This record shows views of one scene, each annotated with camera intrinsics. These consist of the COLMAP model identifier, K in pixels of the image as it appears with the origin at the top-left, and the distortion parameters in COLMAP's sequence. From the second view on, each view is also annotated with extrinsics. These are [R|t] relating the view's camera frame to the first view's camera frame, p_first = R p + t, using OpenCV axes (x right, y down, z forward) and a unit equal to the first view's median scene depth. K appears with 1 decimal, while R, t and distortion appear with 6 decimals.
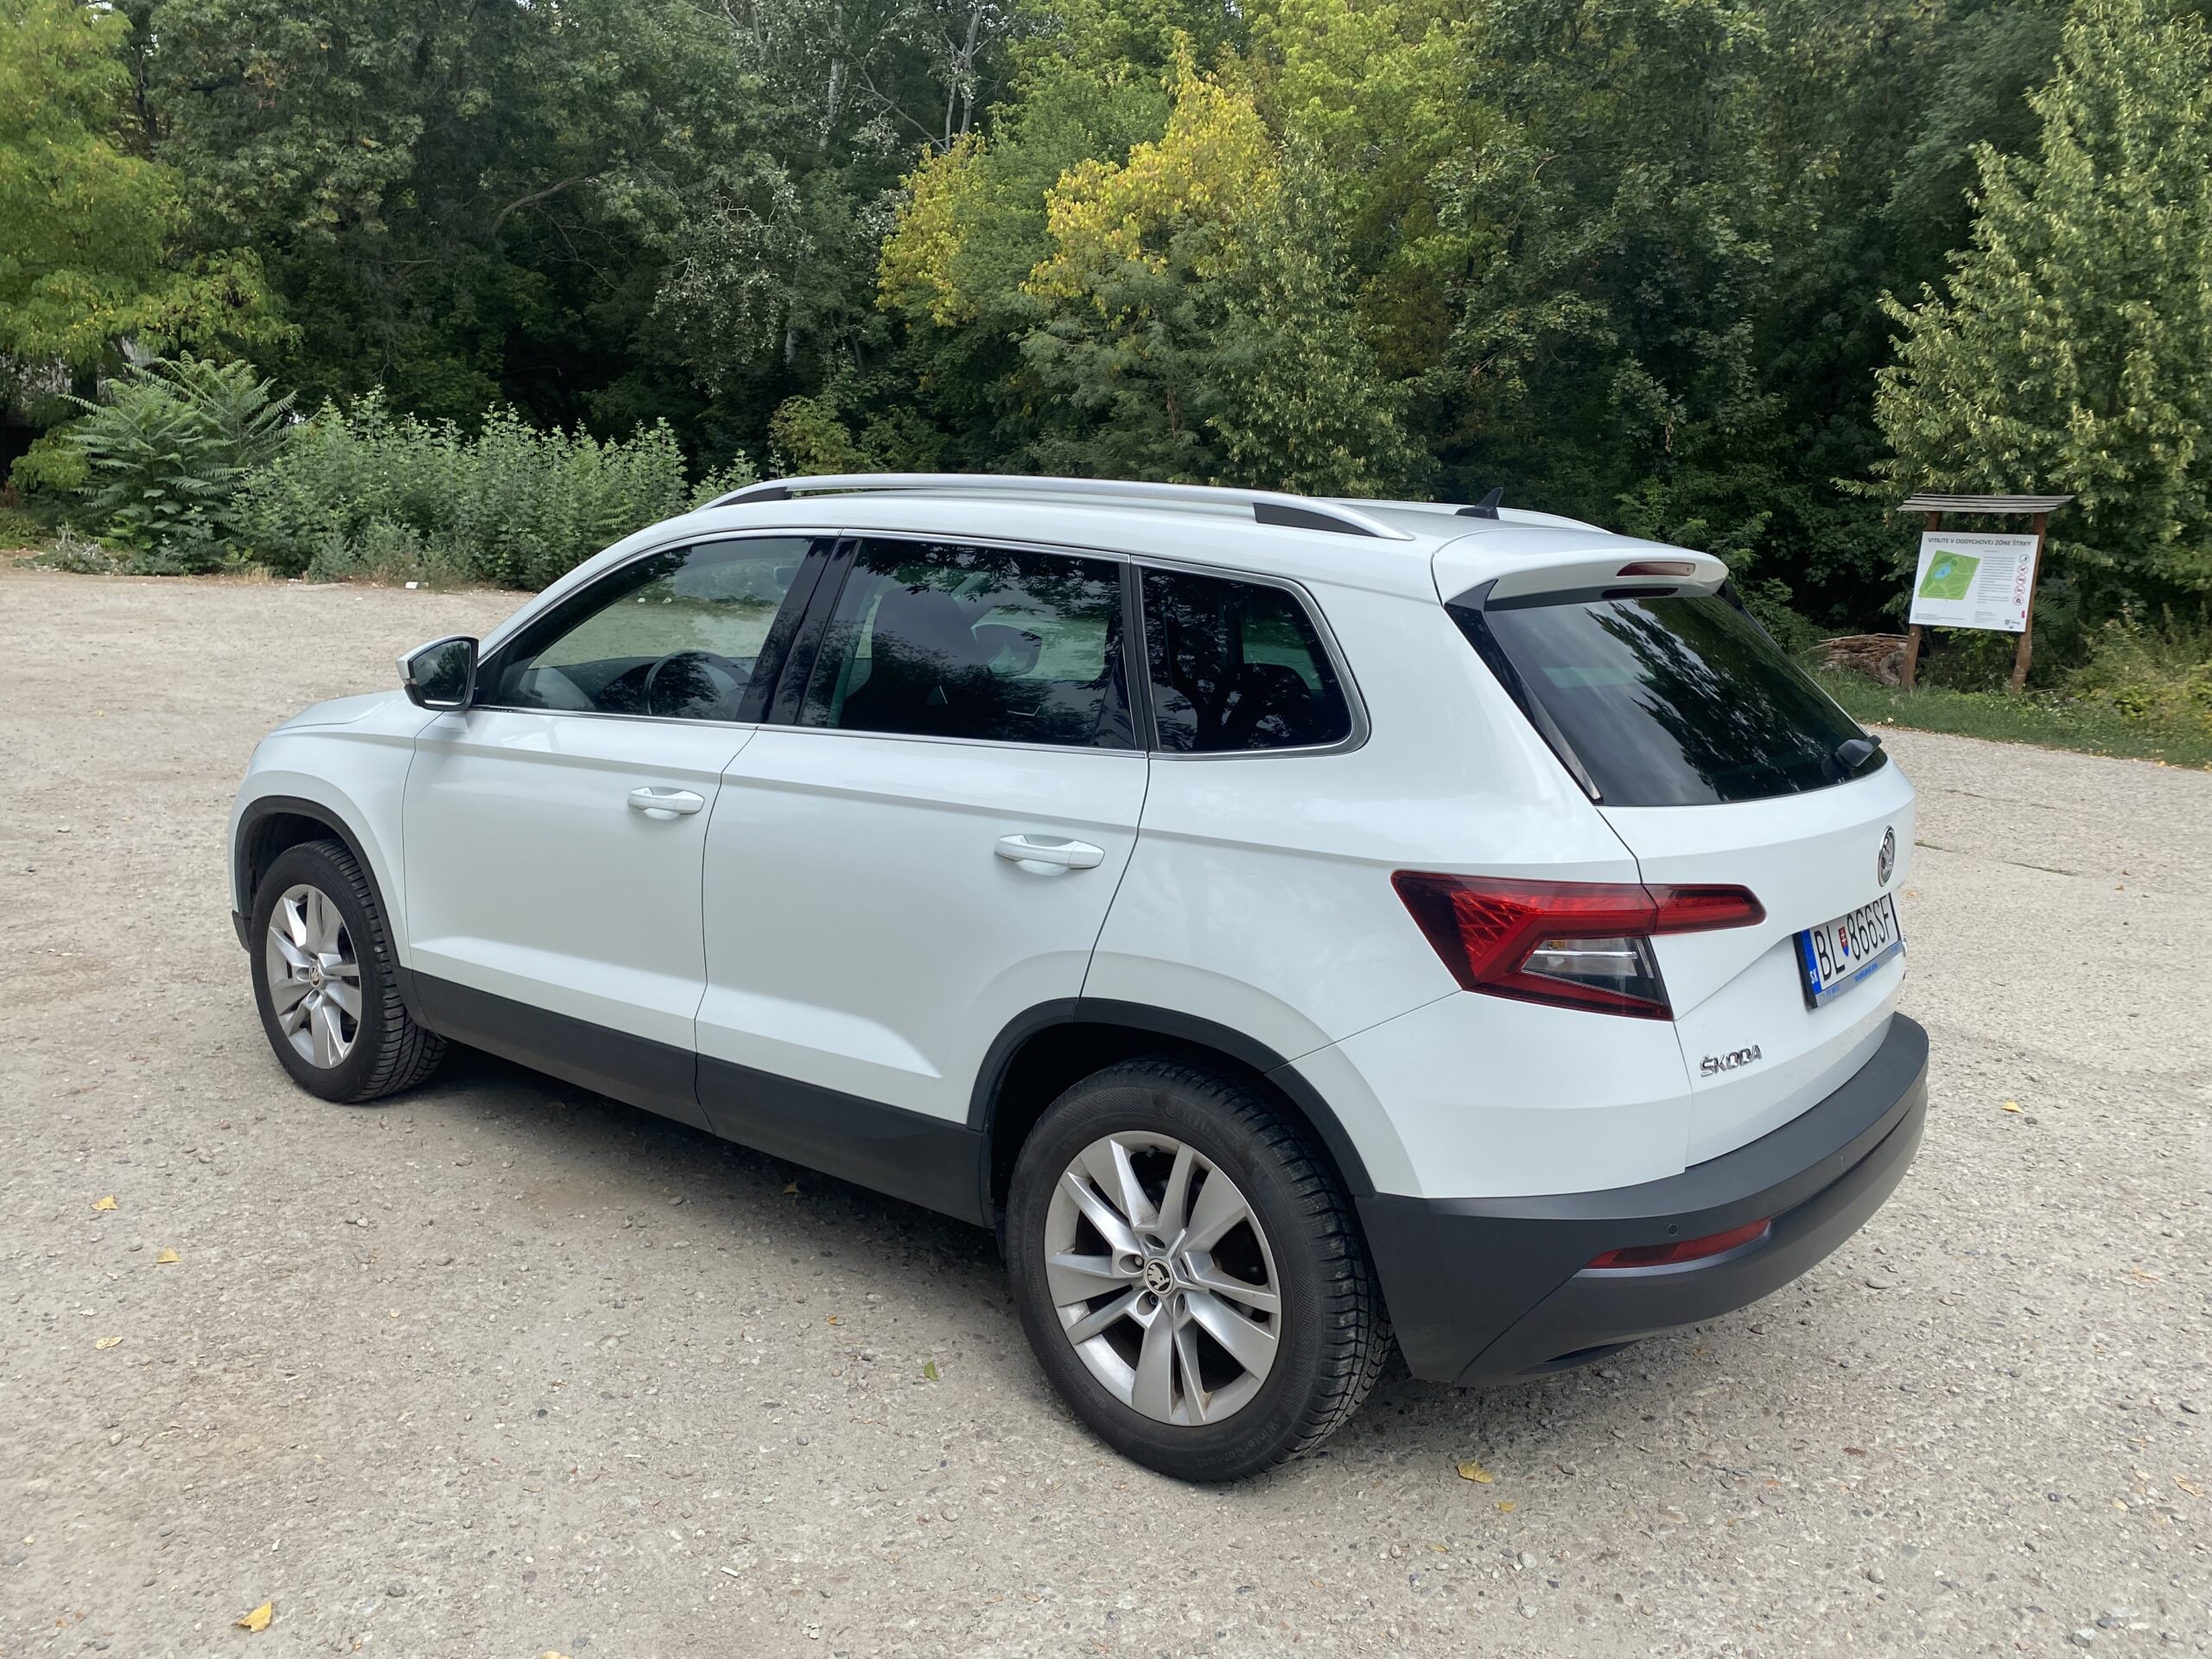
lens RADIAL K [[1686.3, 0, 1125.7], [0, 1686.3, 831.7], [0, 0, 1]] dist [0.049280, -0.039555]
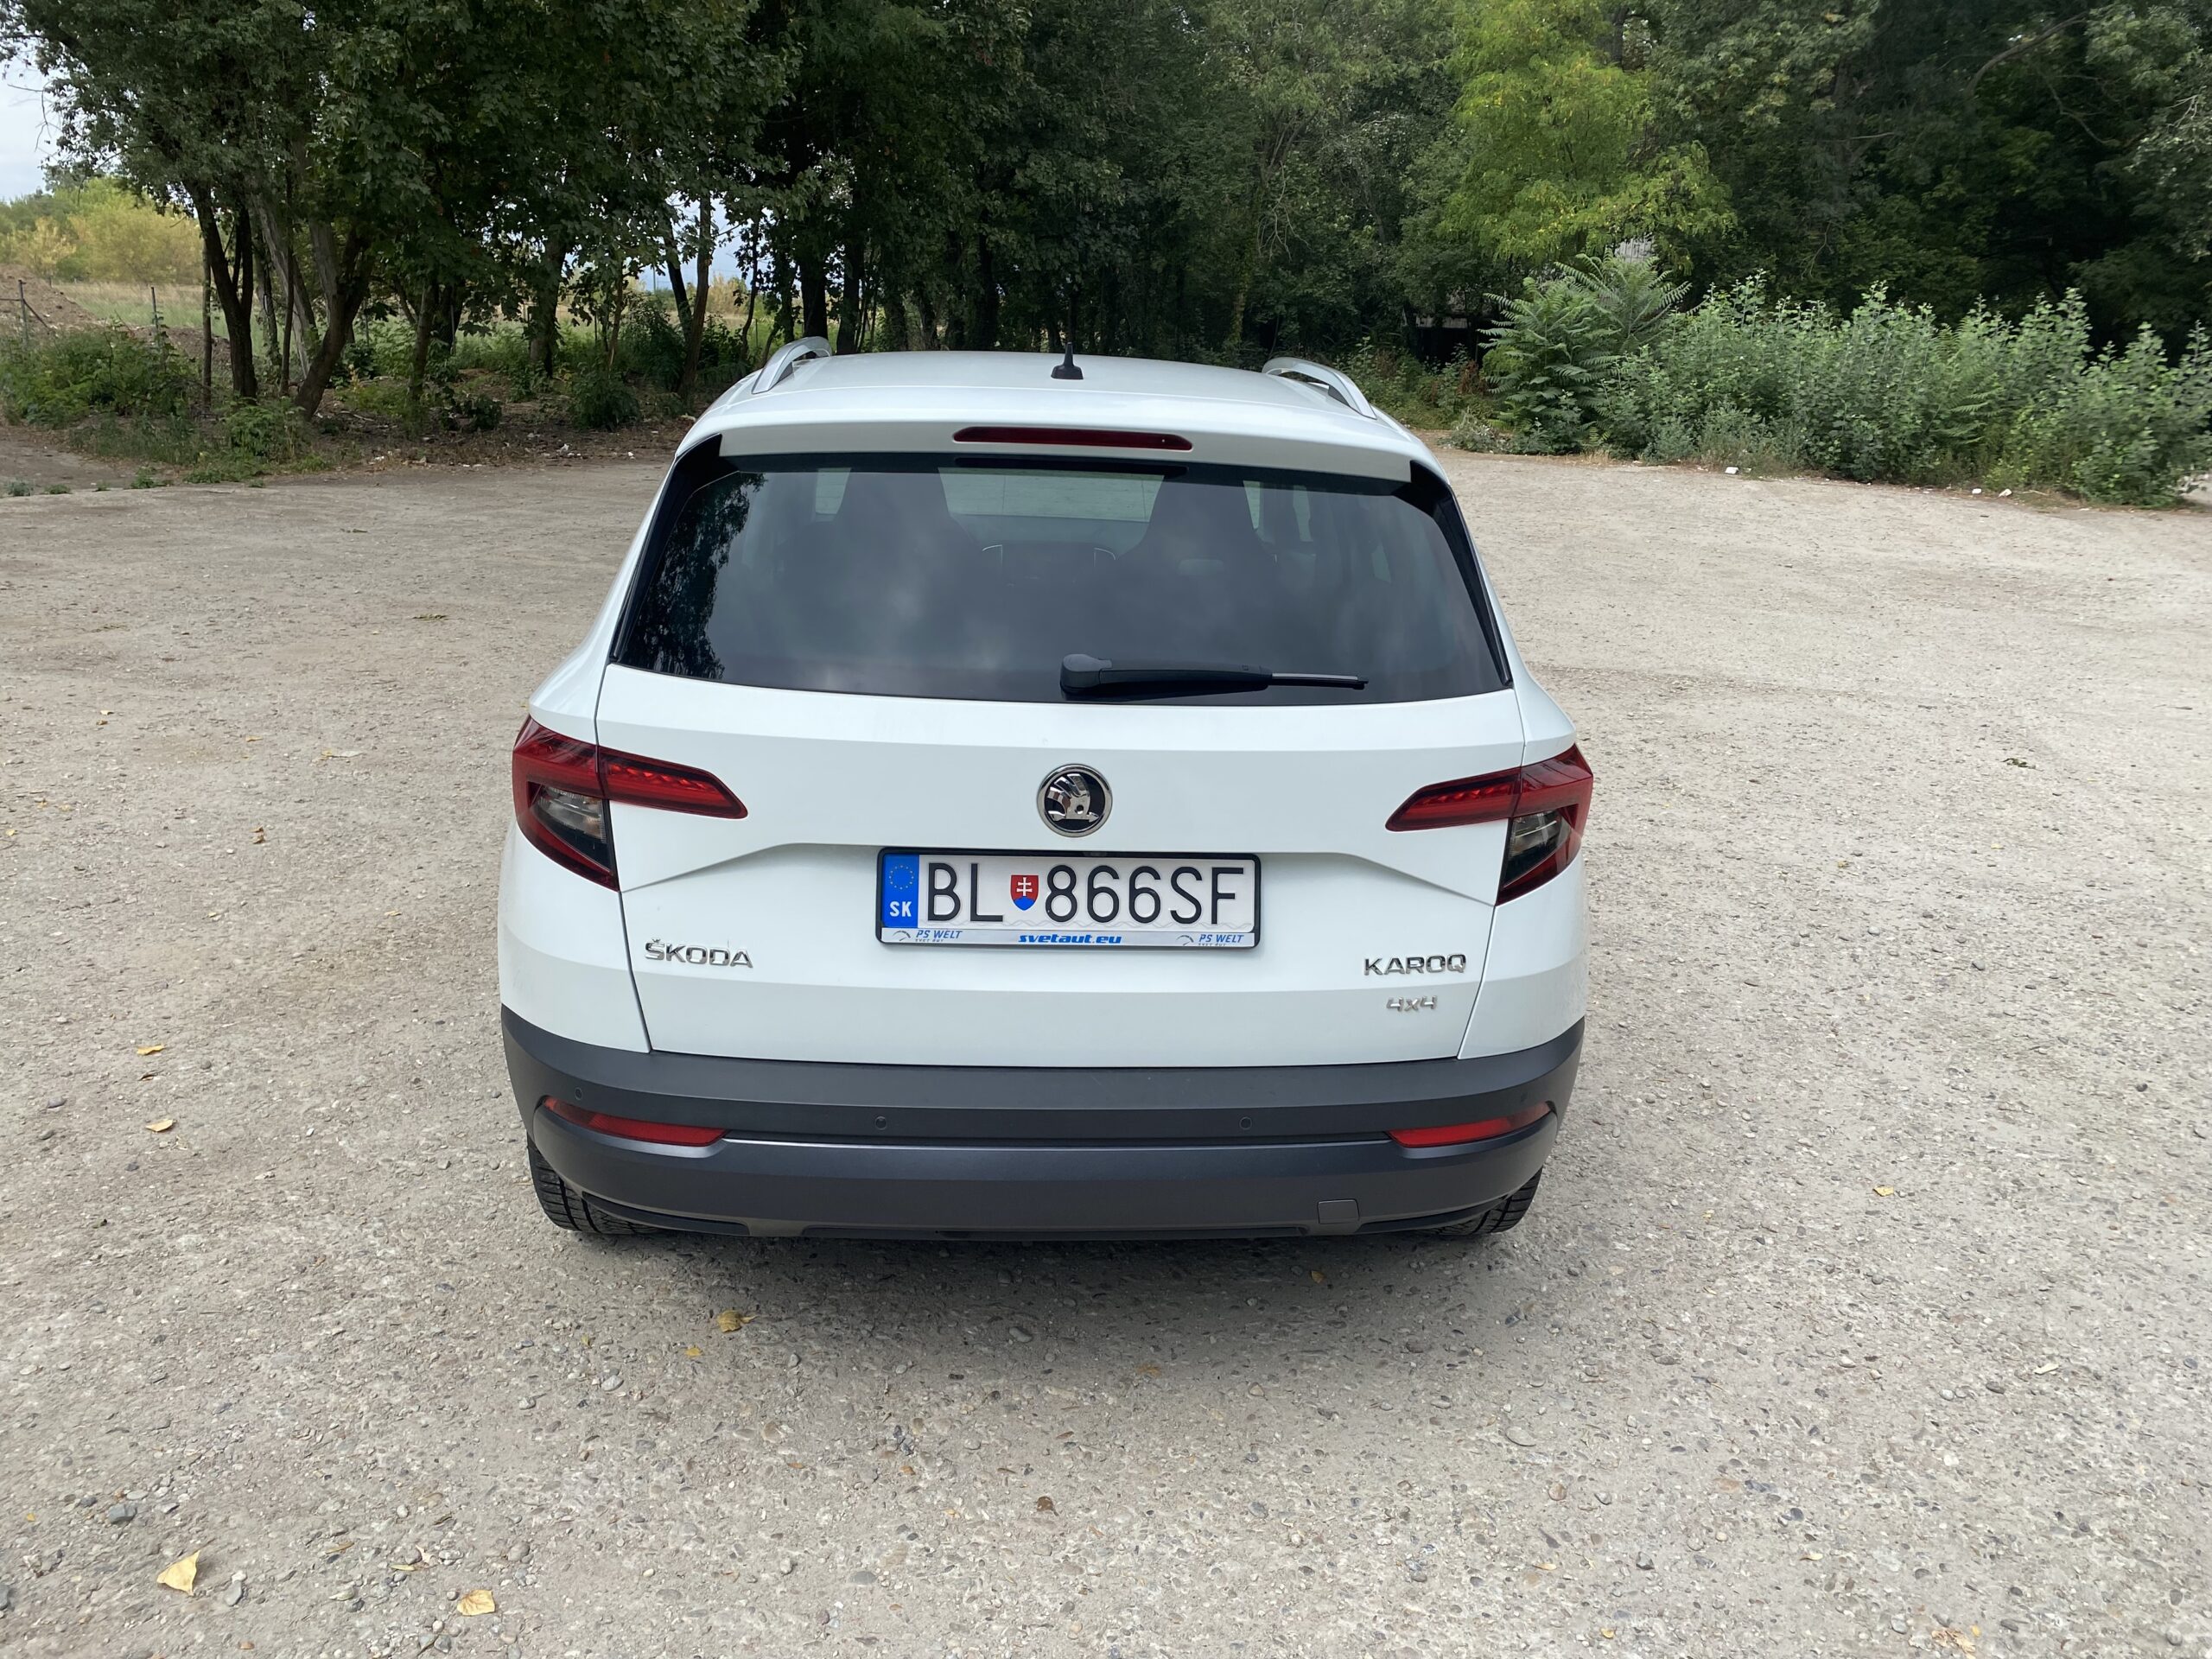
lens RADIAL K [[1686.3, 0, 1125.7], [0, 1686.3, 831.7], [0, 0, 1]] dist [0.049280, -0.039555]
pose [[0.659179, 0.195245, -0.726197, 0.099754], [-0.149873, 0.980442, 0.127560, -0.007366], [0.736900, 0.024752, 0.675549, 0.045702]]
